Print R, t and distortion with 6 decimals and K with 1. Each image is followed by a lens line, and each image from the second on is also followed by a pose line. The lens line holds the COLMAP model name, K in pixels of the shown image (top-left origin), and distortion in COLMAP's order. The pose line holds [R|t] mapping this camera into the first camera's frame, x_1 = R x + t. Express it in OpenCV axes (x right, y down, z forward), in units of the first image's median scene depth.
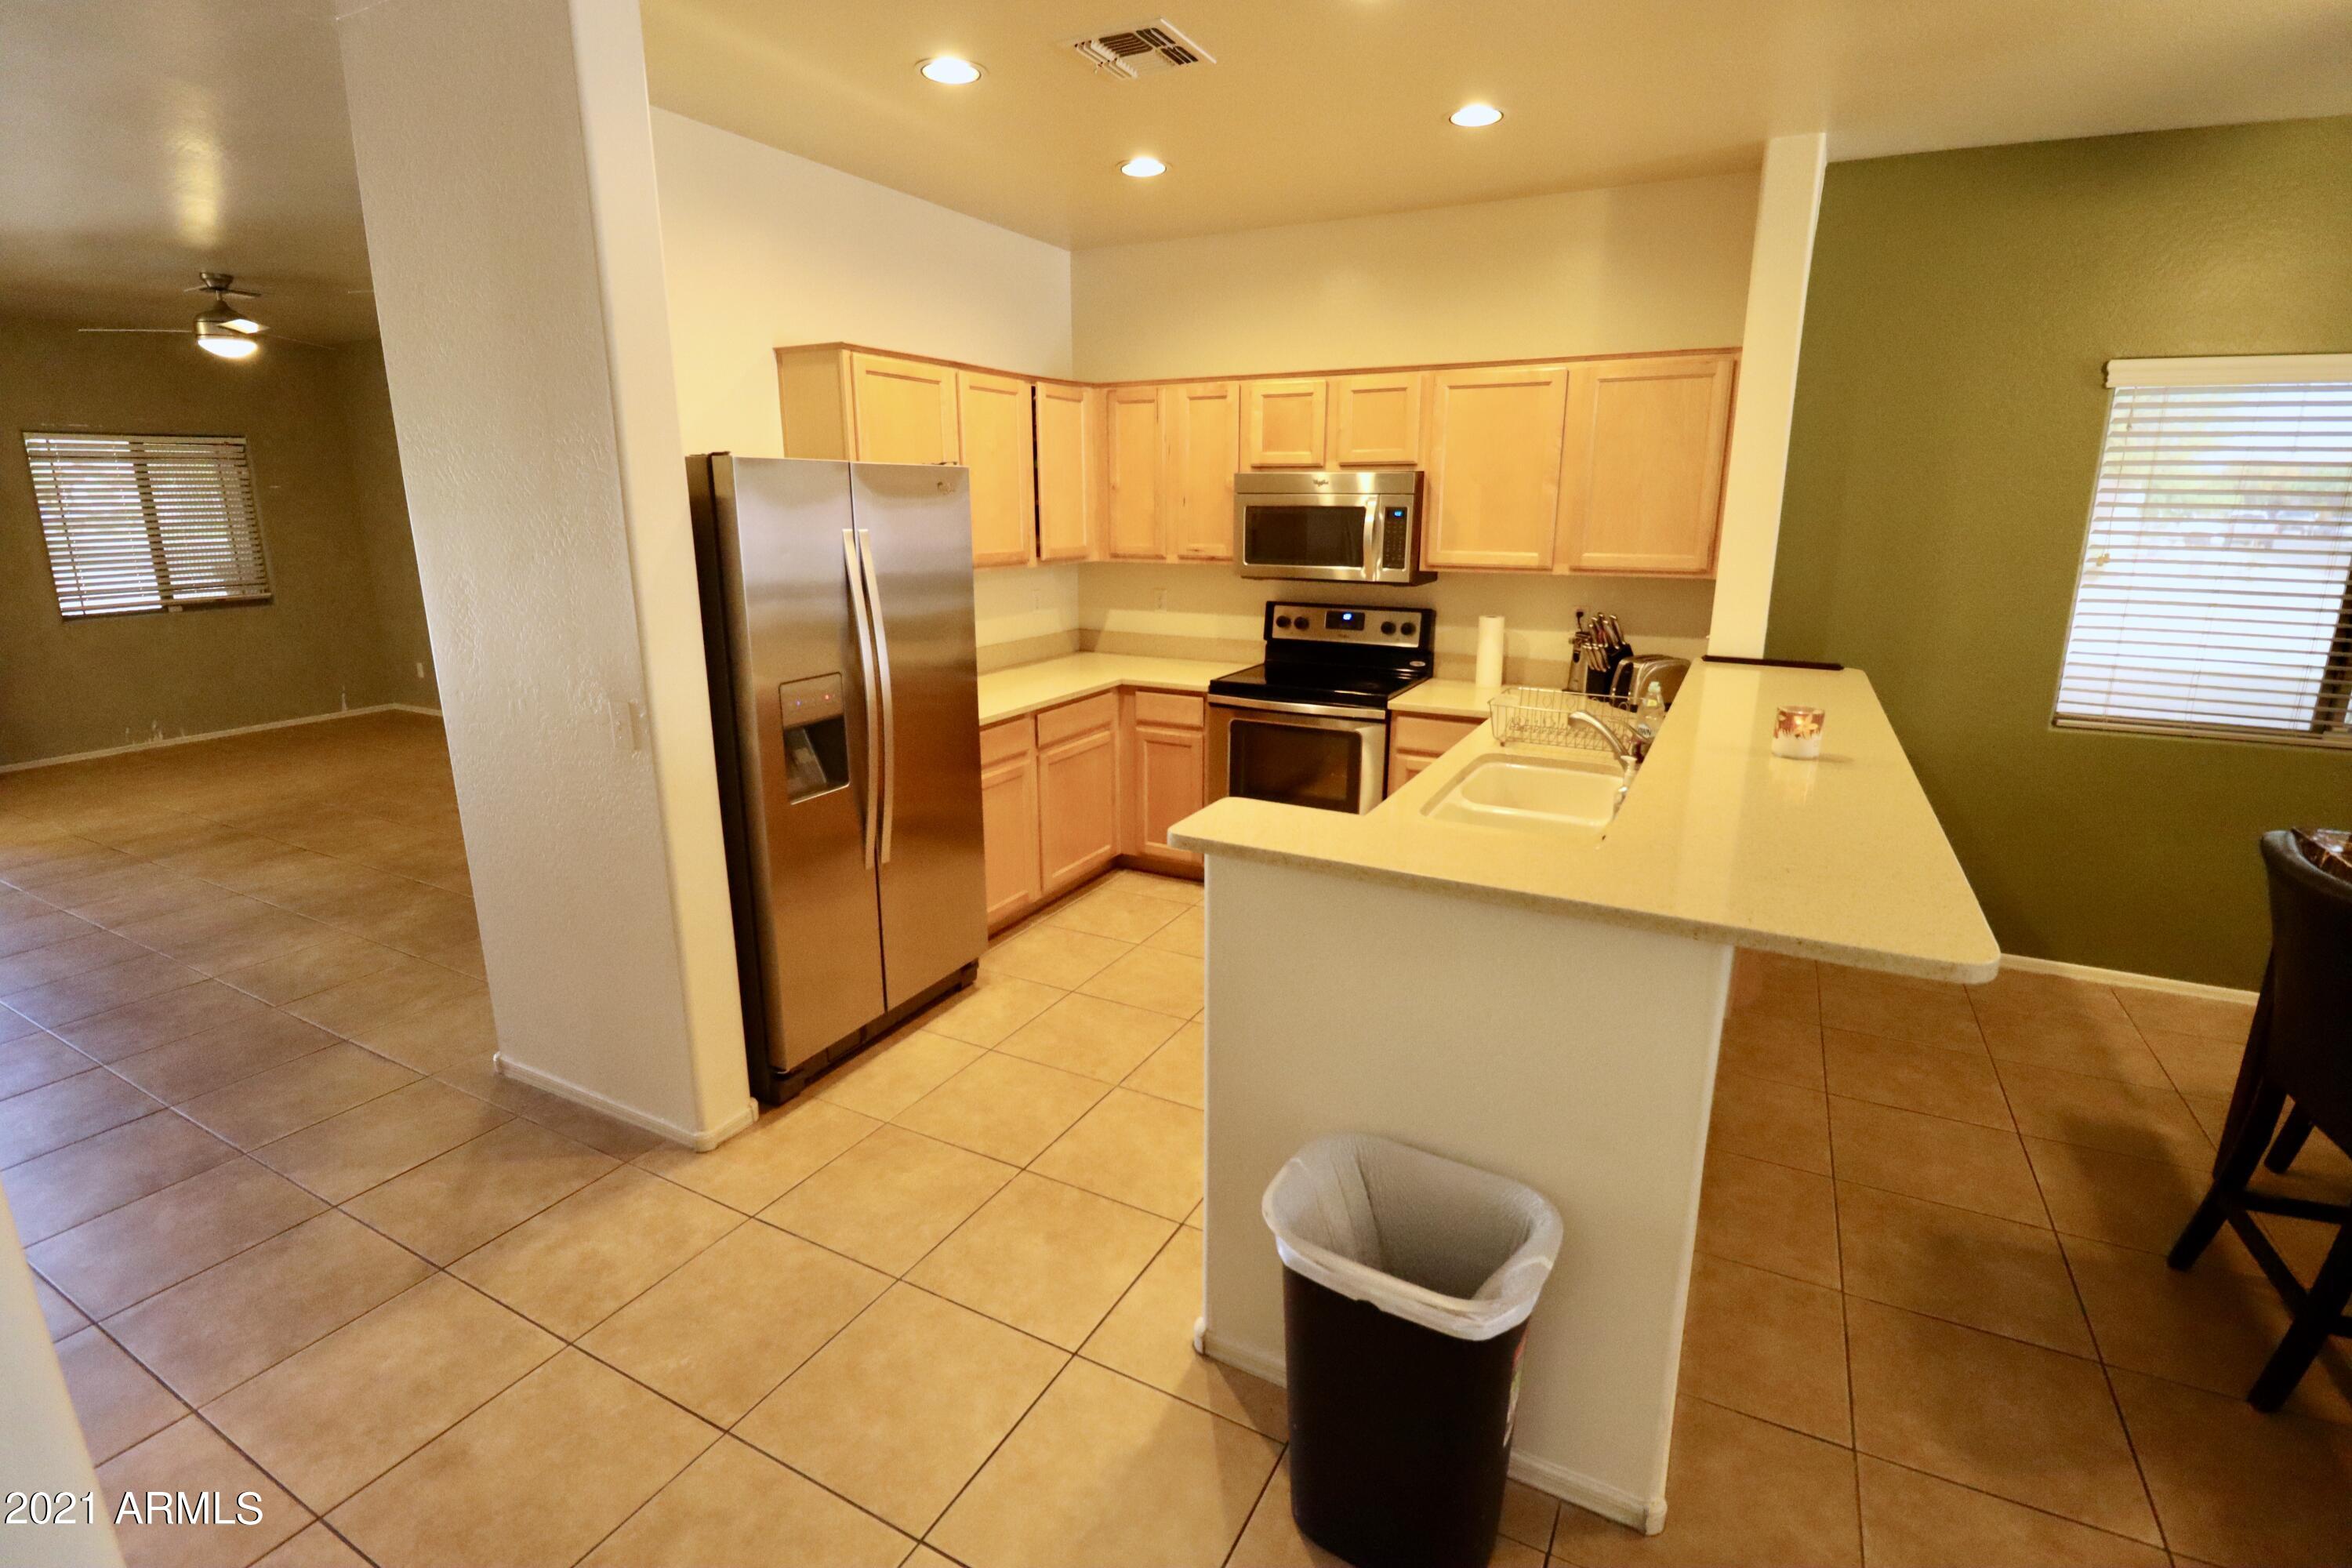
lens RADIAL K [[1085.4, 0, 1186.8], [0, 1085.4, 771.0], [0, 0, 1]] dist [0.001442, -0.015264]
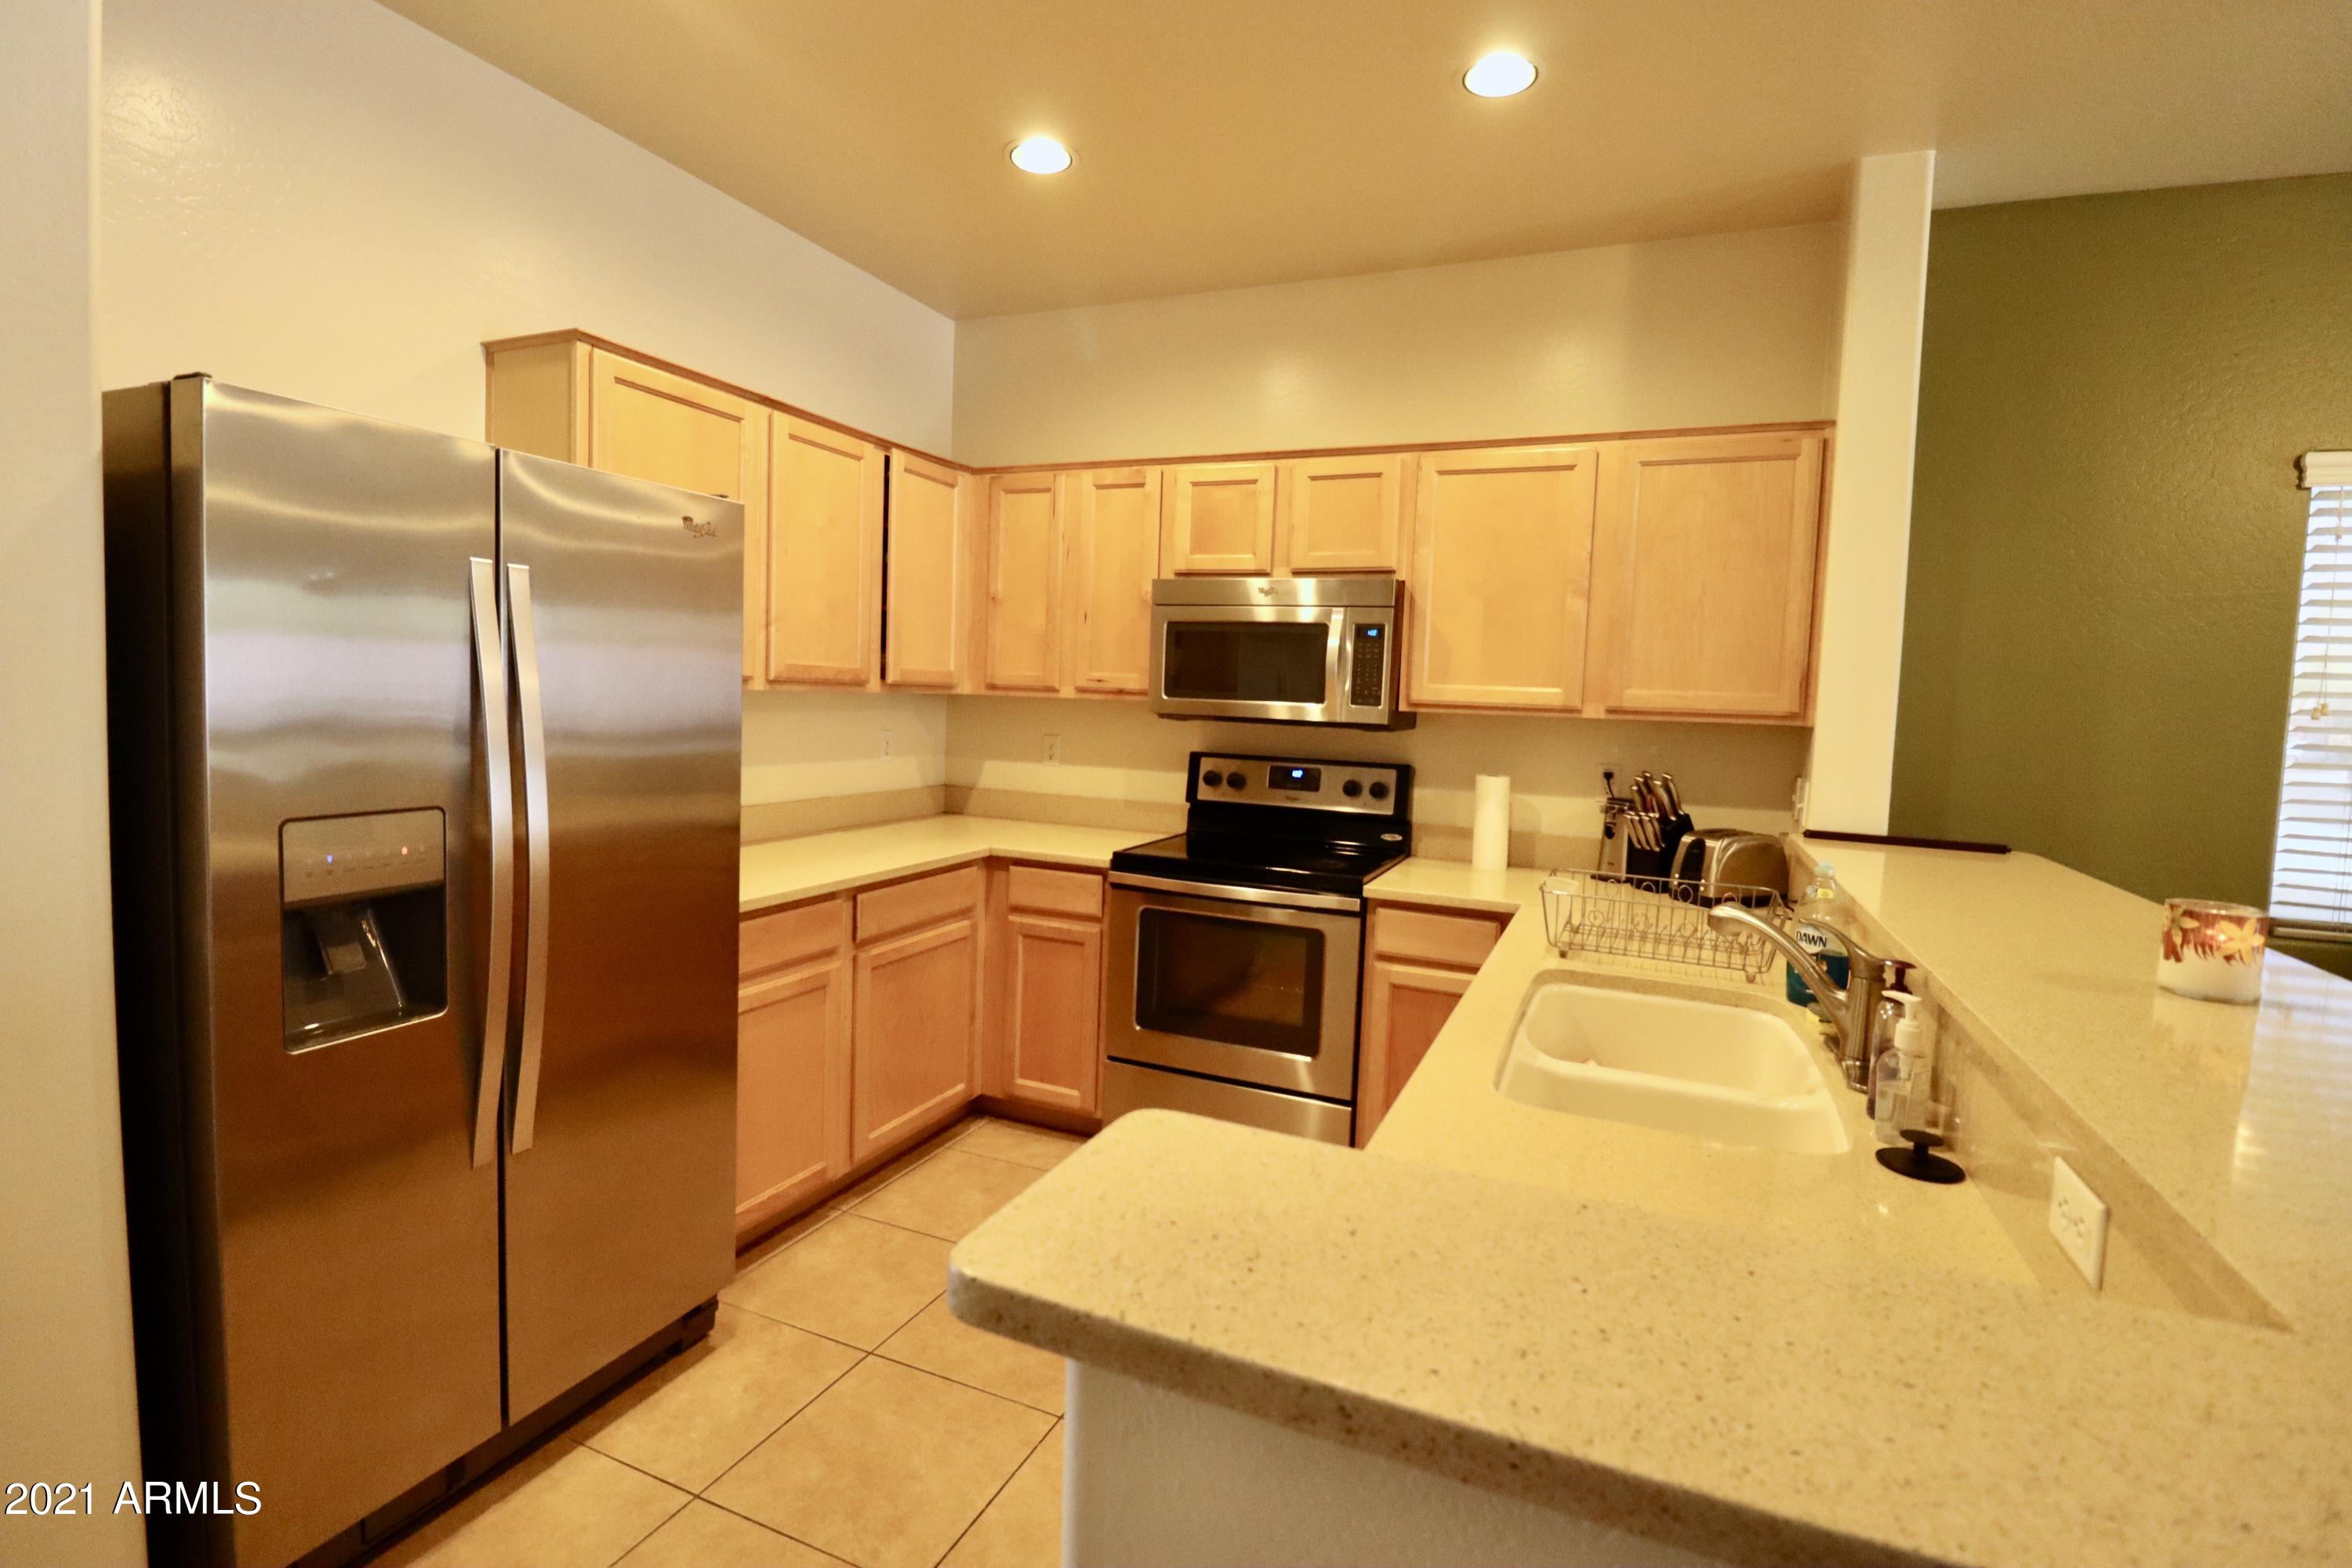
lens RADIAL K [[1085.4, 0, 1186.8], [0, 1085.4, 771.0], [0, 0, 1]] dist [0.001442, -0.015264]
pose [[0.996080, 0.030326, 0.083096, 0.009608], [-0.015632, 0.984960, -0.172076, -0.014386], [-0.087064, 0.170102, 0.981573, 0.302563]]
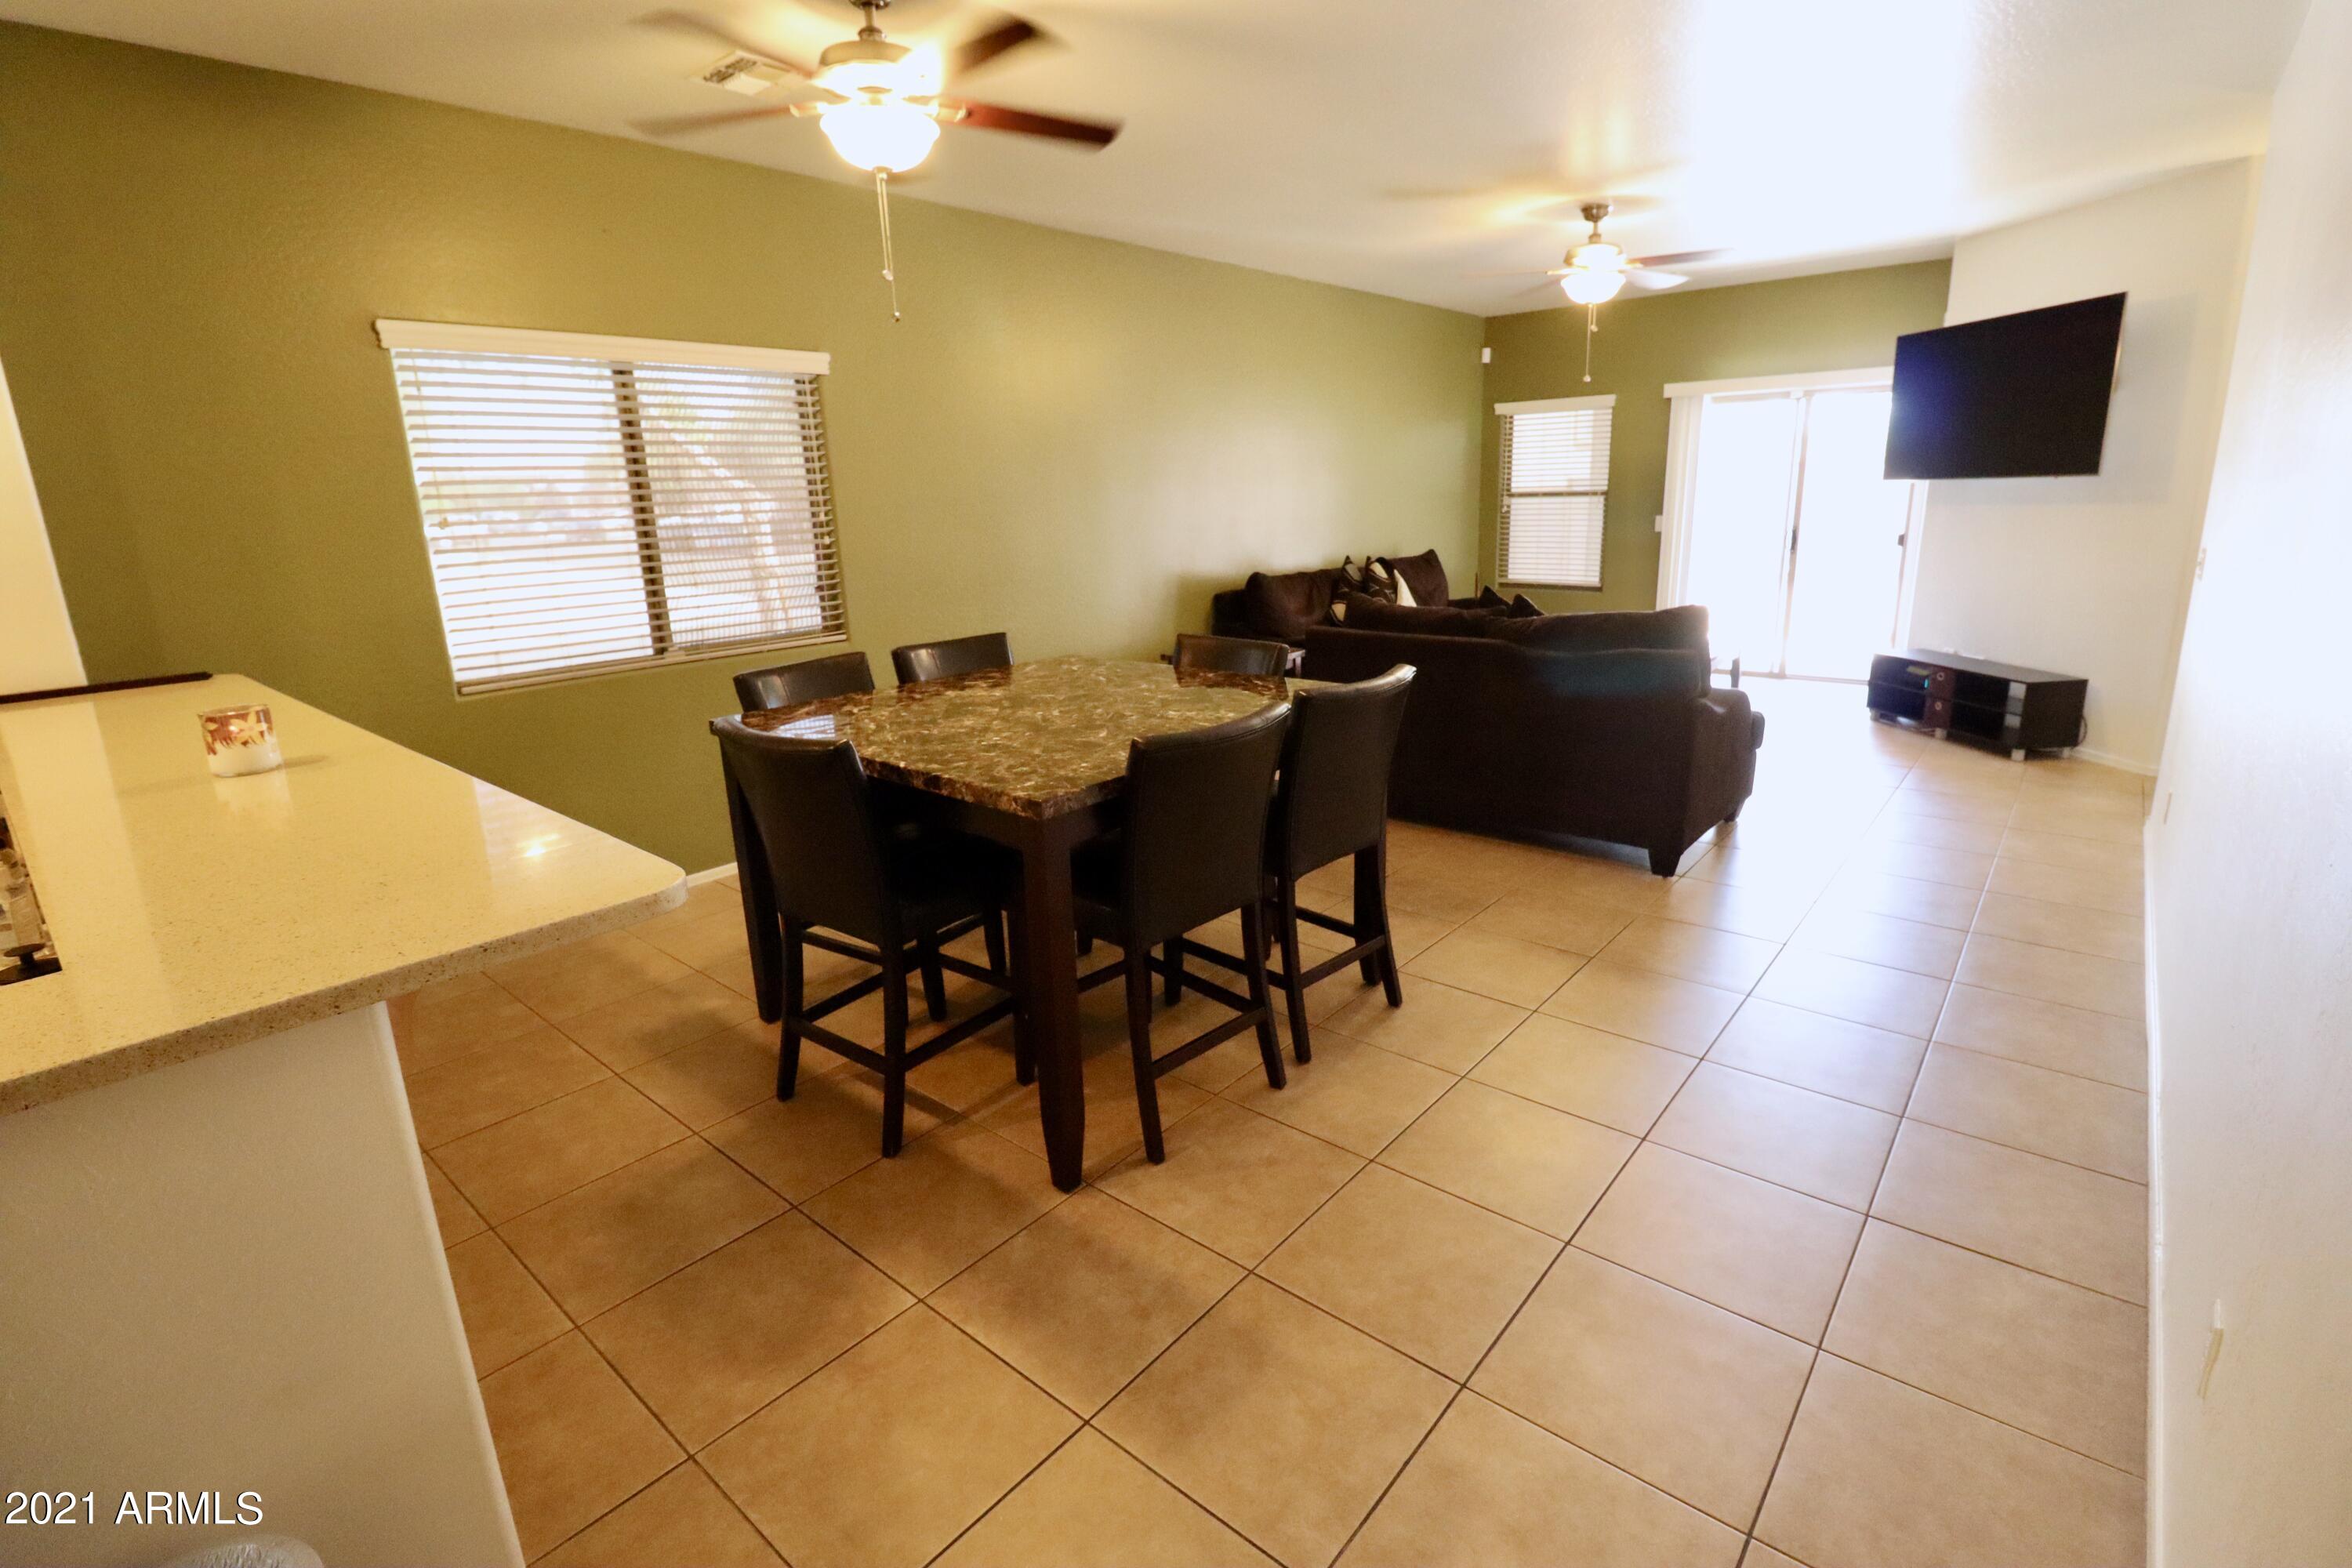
lens RADIAL K [[1085.4, 0, 1186.8], [0, 1085.4, 771.0], [0, 0, 1]] dist [0.001442, -0.015264]
pose [[0.217872, -0.253246, 0.942549, -0.001041], [0.267048, 0.944362, 0.192004, 0.009560], [-0.938732, 0.209873, 0.273378, 0.109613]]
